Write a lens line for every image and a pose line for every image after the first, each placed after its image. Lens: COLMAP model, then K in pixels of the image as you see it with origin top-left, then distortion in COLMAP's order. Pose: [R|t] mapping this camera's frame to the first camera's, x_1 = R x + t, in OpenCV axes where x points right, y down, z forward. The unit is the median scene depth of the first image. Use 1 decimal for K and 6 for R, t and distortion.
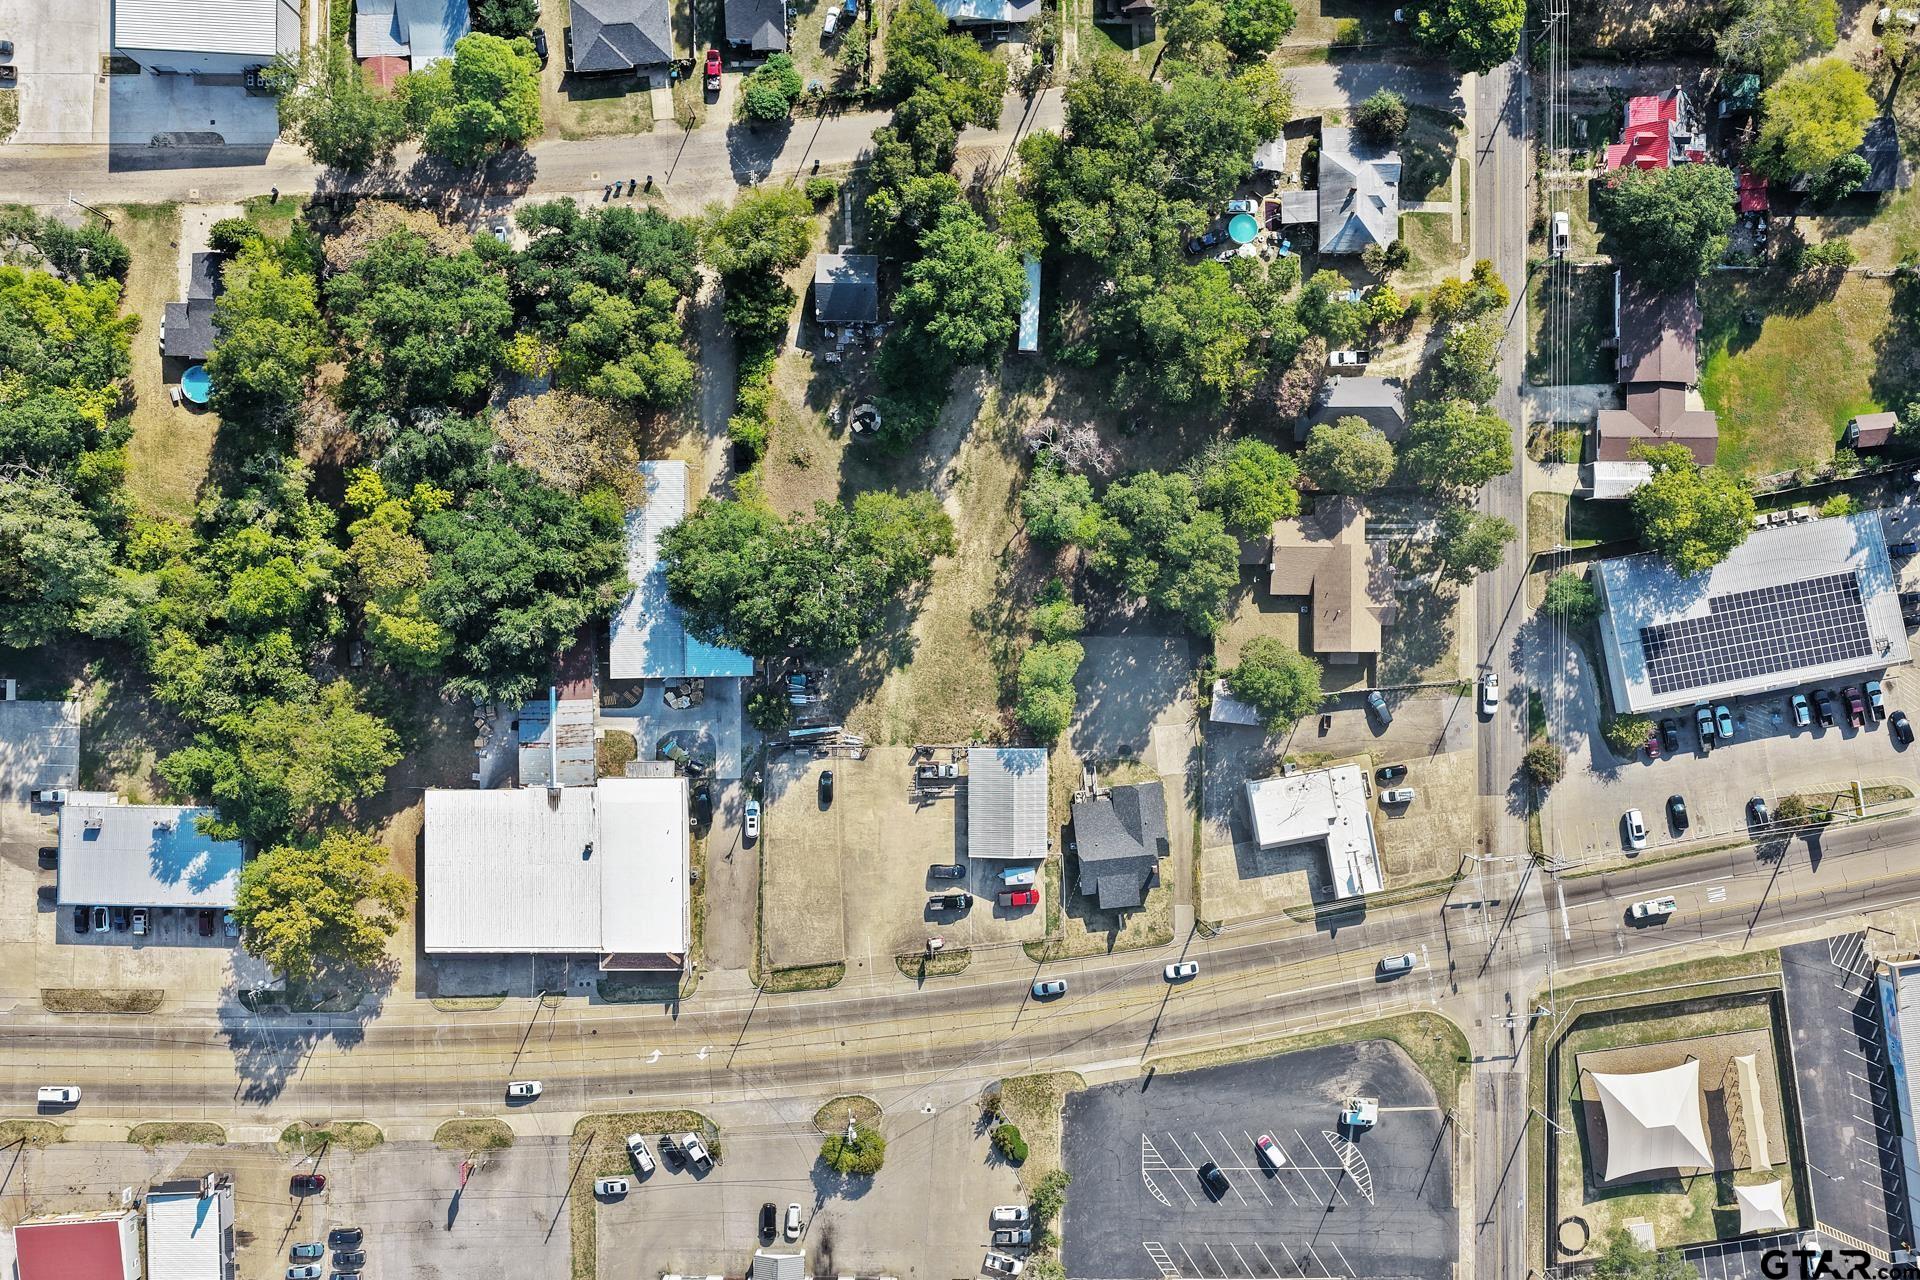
lens RADIAL K [[1679.7, 0, 960.0], [0, 1679.7, 640.0], [0, 0, 1]] dist [-0.007098, 0.013277]
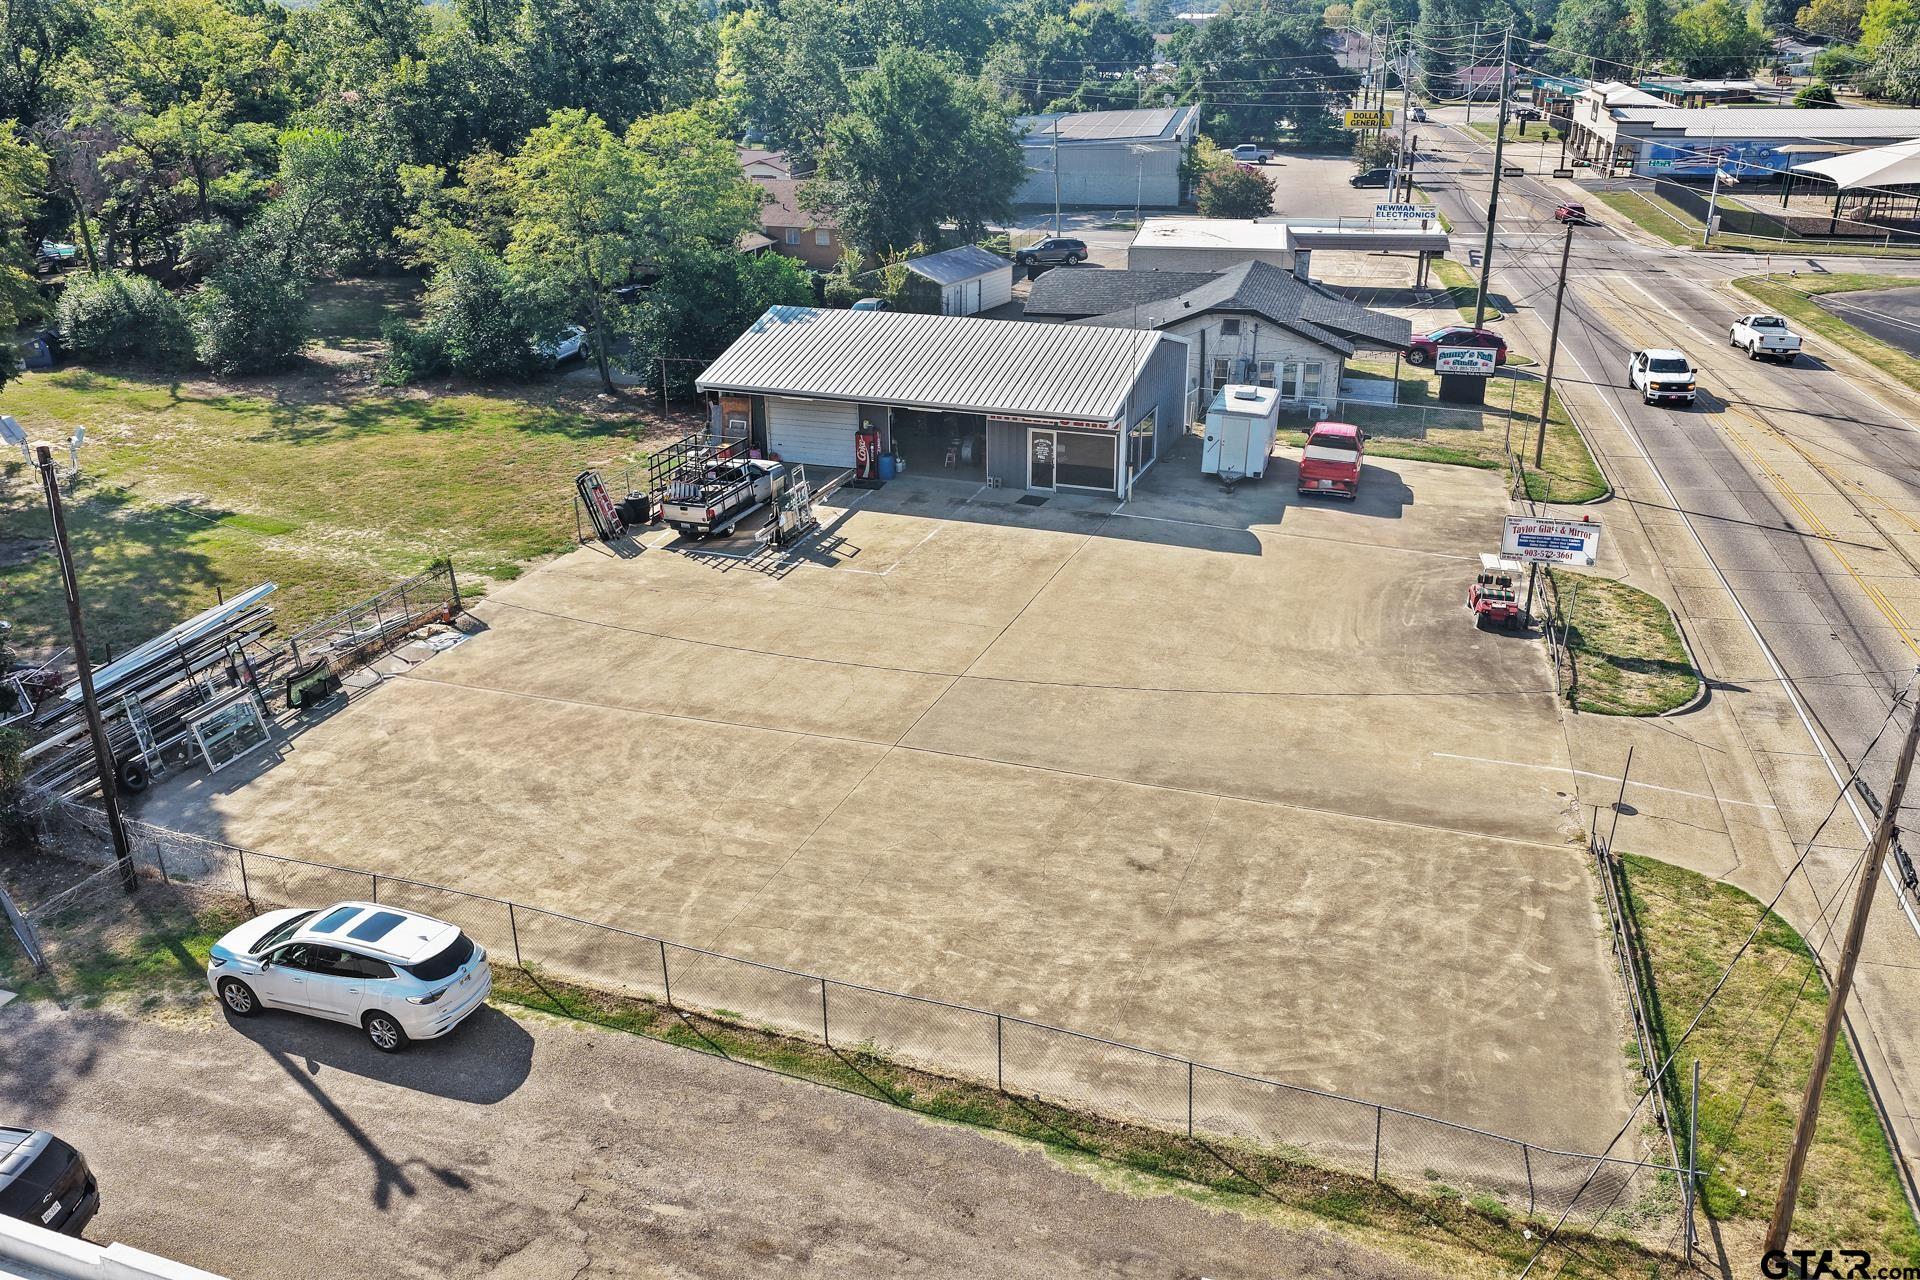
lens RADIAL K [[1596.6, 0, 960.0], [0, 1596.6, 651.8], [0, 0, 1]] dist [-0.008781, 0.029854]
pose [[0.354162, -0.357043, 0.864343, -0.198742], [0.935183, 0.133648, -0.327981, 0.182752], [0.001586, 0.924478, 0.381233, 0.931520]]
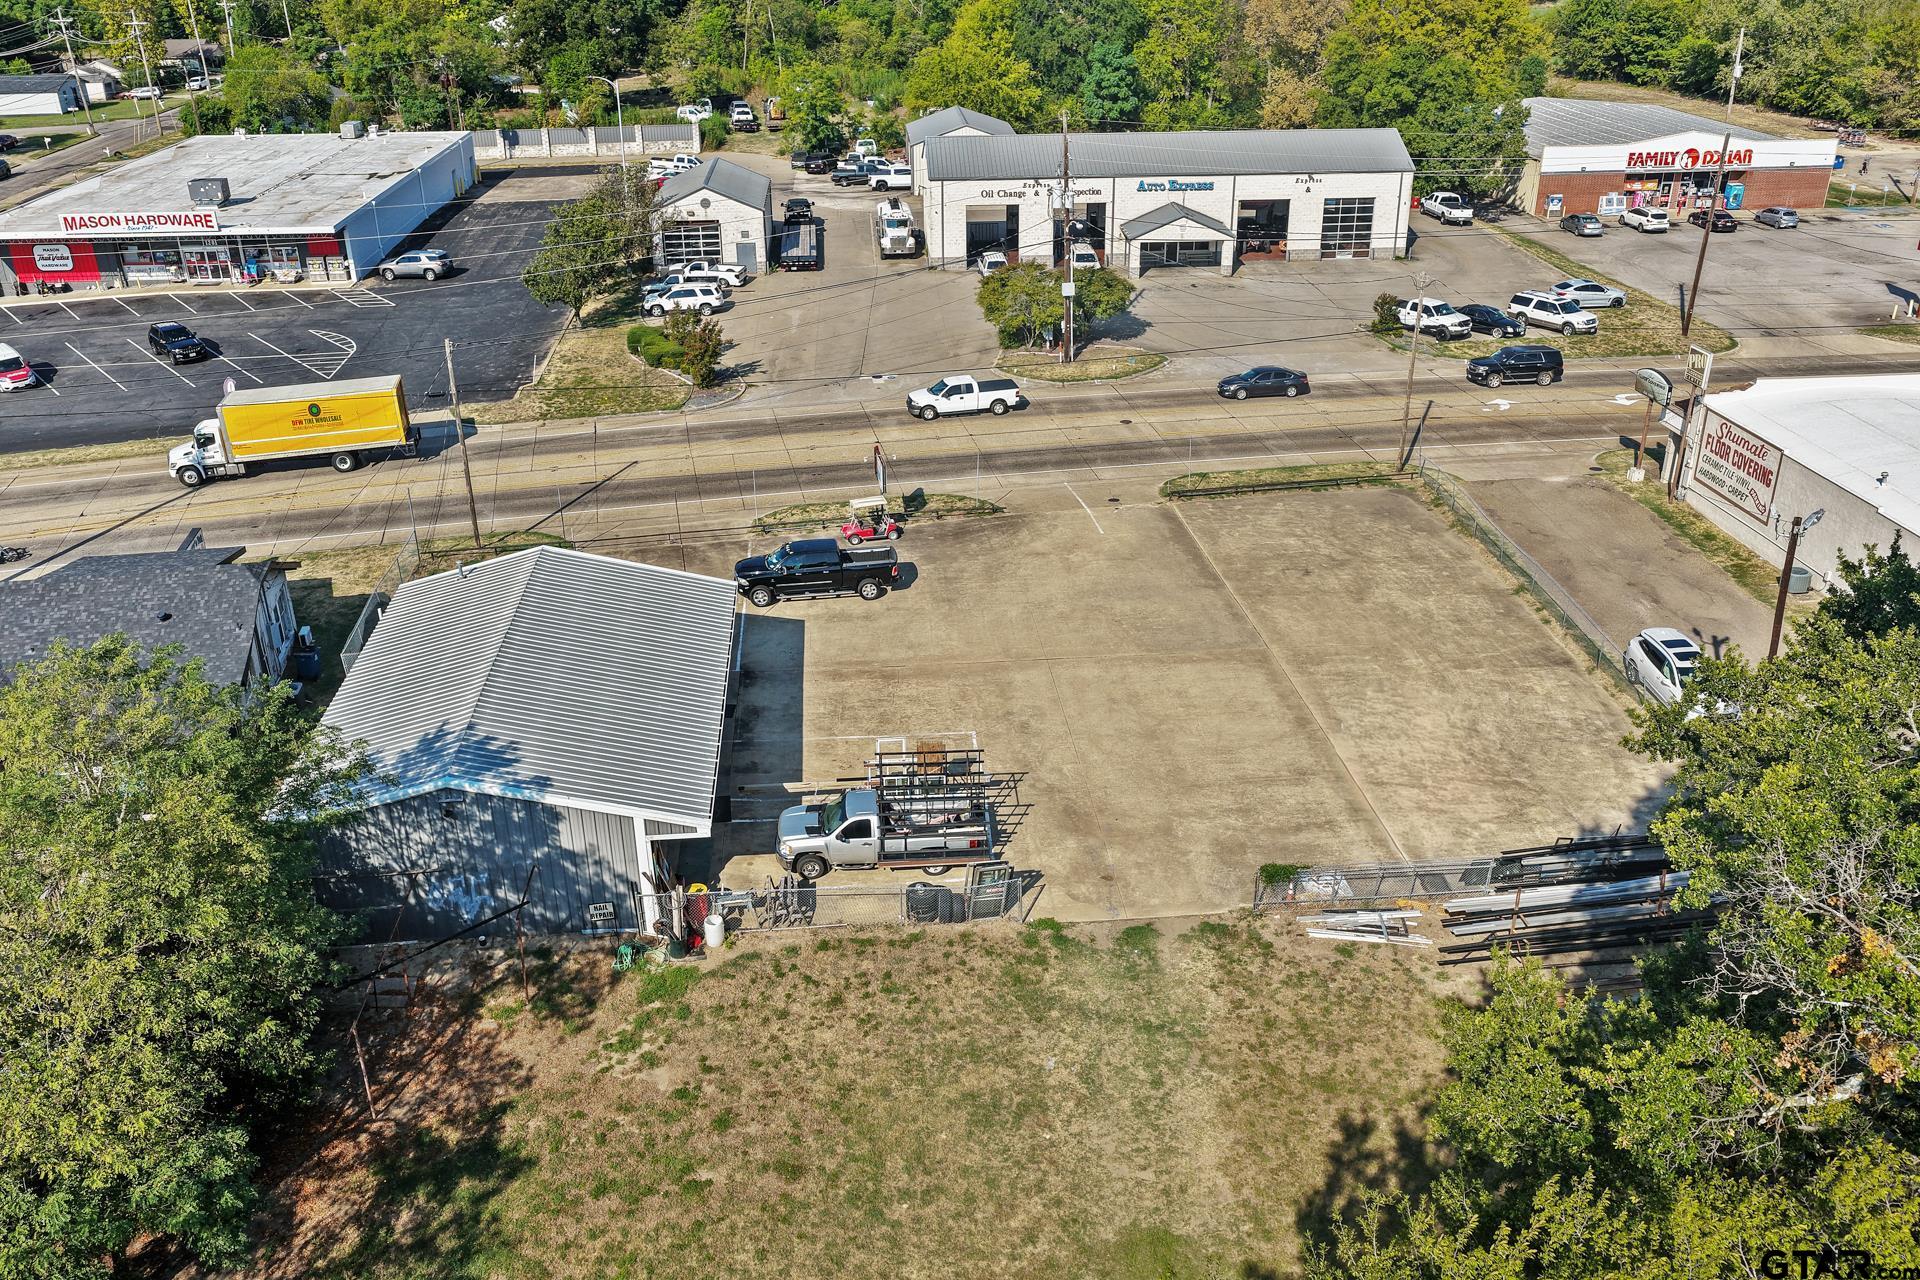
lens RADIAL K [[1599.6, 0, 961.5], [0, 1599.6, 647.2], [0, 0, 1]] dist [-0.006077, 0.002407]
pose [[-0.996859, 0.048731, -0.062433, -0.011717], [-0.077350, -0.429637, 0.899683, -0.079371], [0.017019, 0.901686, 0.432057, 0.896538]]
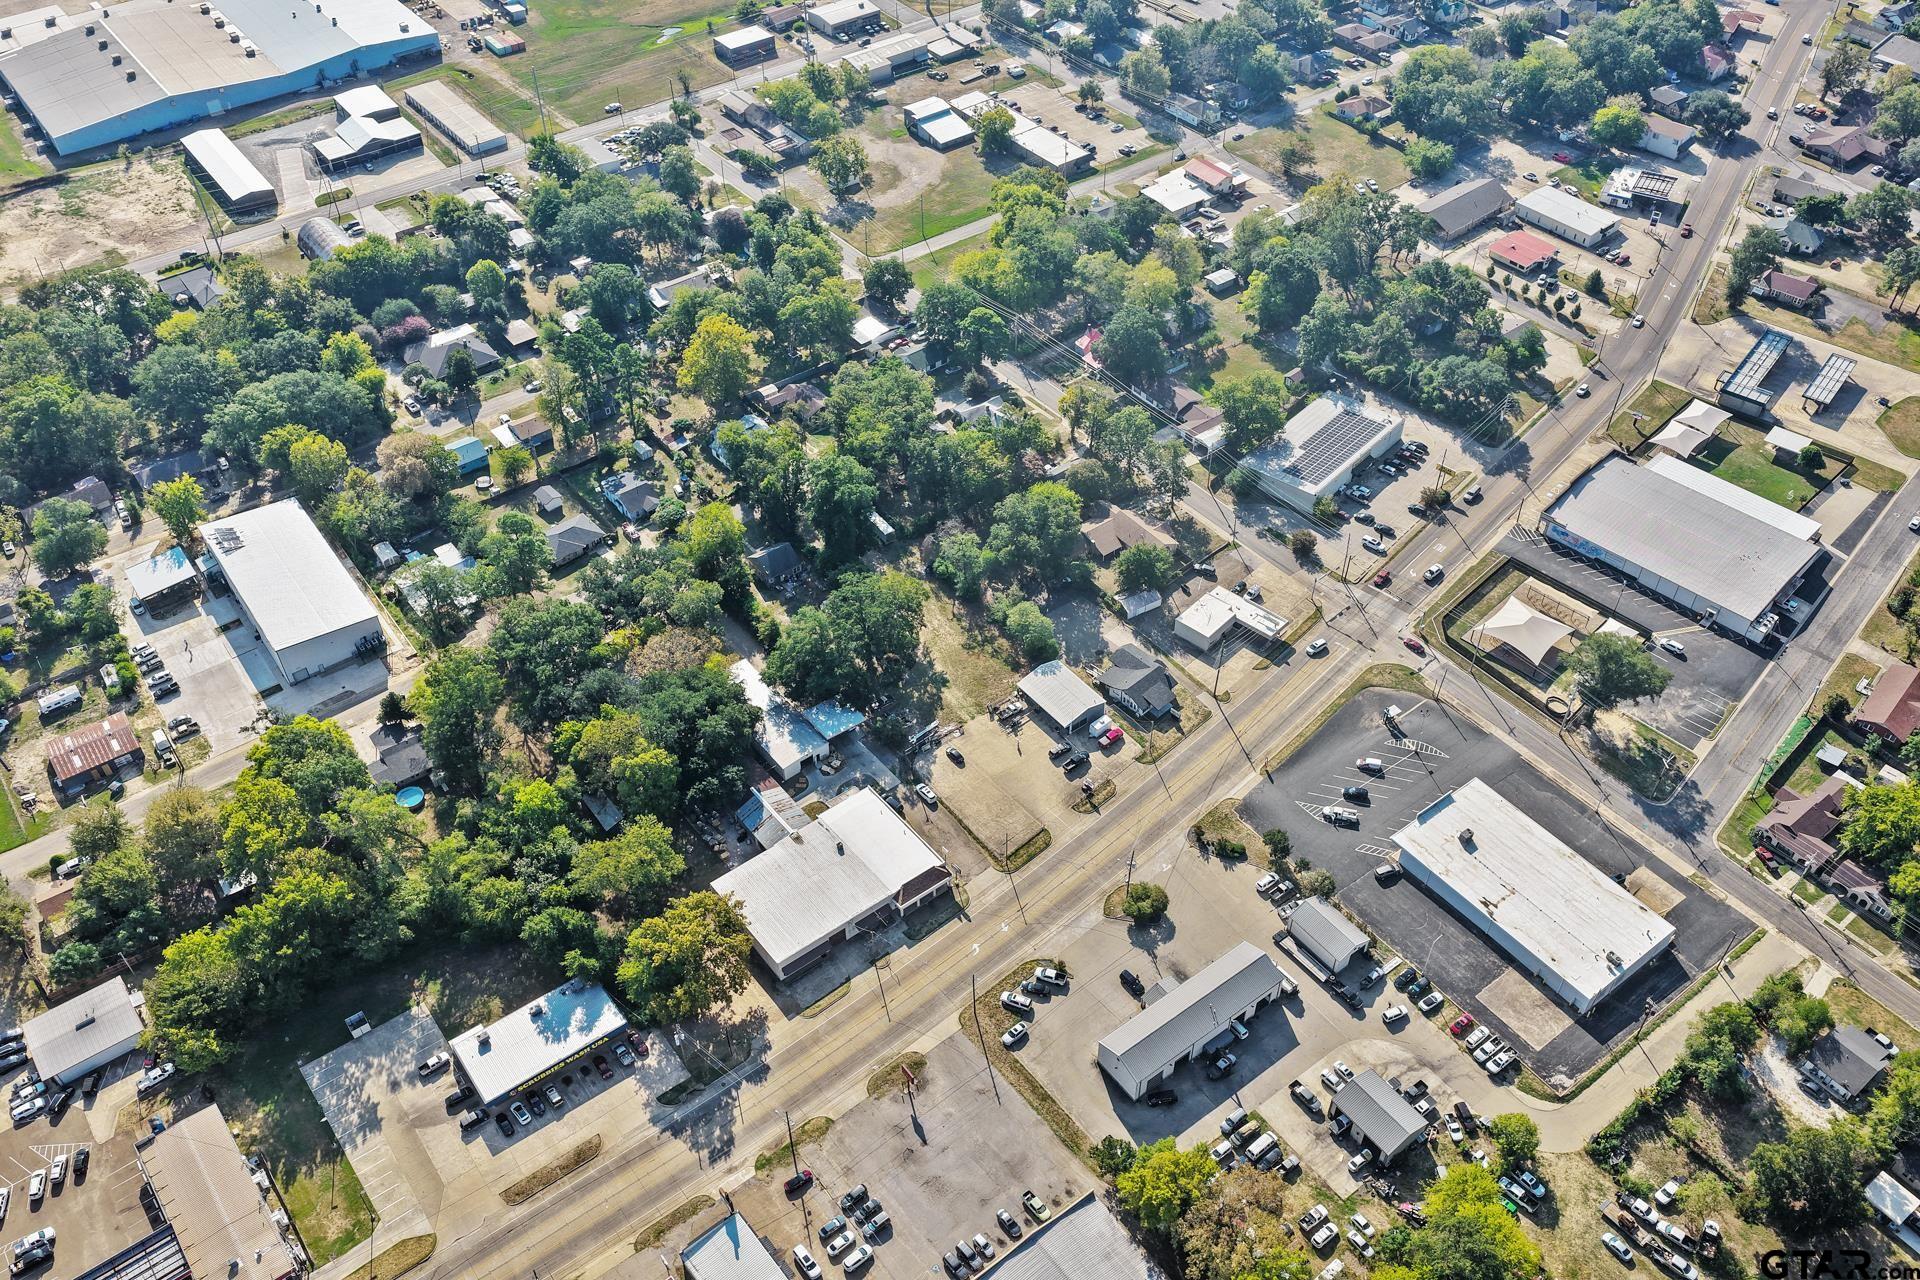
lens RADIAL K [[1596.6, 0, 960.0], [0, 1596.6, 651.8], [0, 0, 1]] dist [-0.008781, 0.029854]
pose [[0.793748, -0.424392, 0.435725, -0.615107], [0.608234, 0.549122, -0.573164, 0.800479], [0.003980, 0.719970, 0.693994, 0.018051]]
